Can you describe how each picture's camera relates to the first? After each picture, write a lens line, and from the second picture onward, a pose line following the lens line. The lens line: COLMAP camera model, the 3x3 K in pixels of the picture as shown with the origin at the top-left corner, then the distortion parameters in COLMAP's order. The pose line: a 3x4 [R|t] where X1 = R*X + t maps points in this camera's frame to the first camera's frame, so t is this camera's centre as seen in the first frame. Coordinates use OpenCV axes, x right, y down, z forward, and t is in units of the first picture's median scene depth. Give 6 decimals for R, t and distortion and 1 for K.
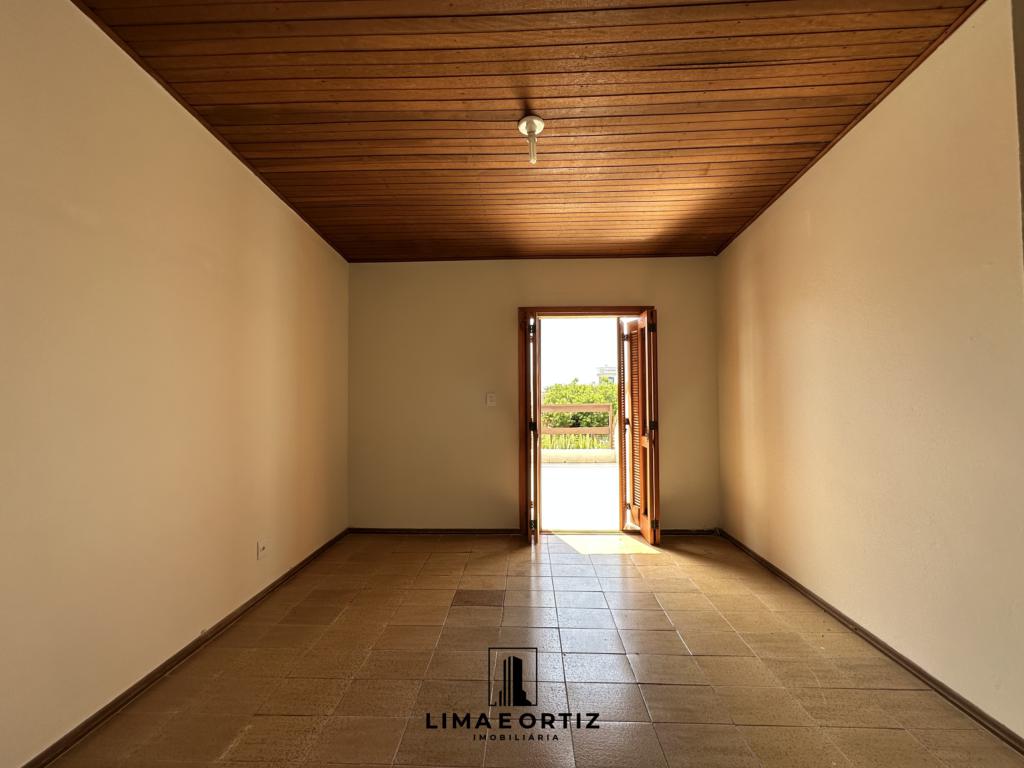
lens RADIAL K [[408.1, 0, 513.8], [0, 408.1, 383.7], [0, 0, 1]] dist [-0.000992, 0.000462]
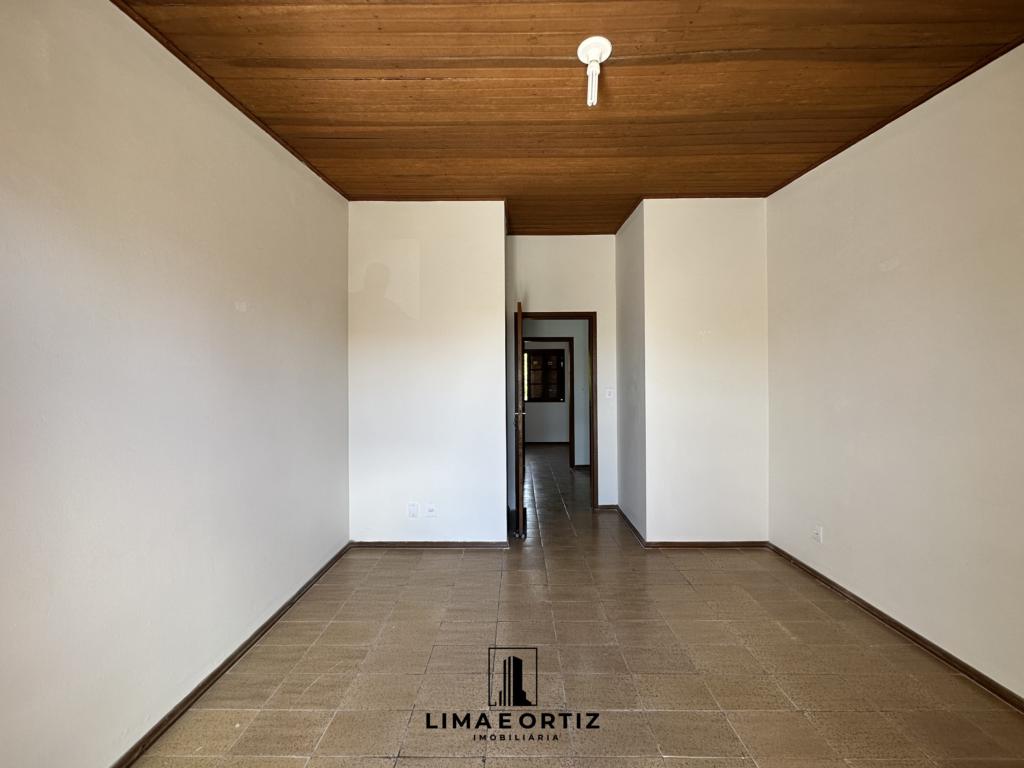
lens RADIAL K [[408.1, 0, 513.8], [0, 408.1, 383.7], [0, 0, 1]] dist [-0.000992, 0.000462]
pose [[-0.999536, 0.013571, -0.027275, 0.260041], [0.014212, 0.999624, -0.023453, 0.013679], [0.026947, -0.023830, -0.999353, 2.013796]]
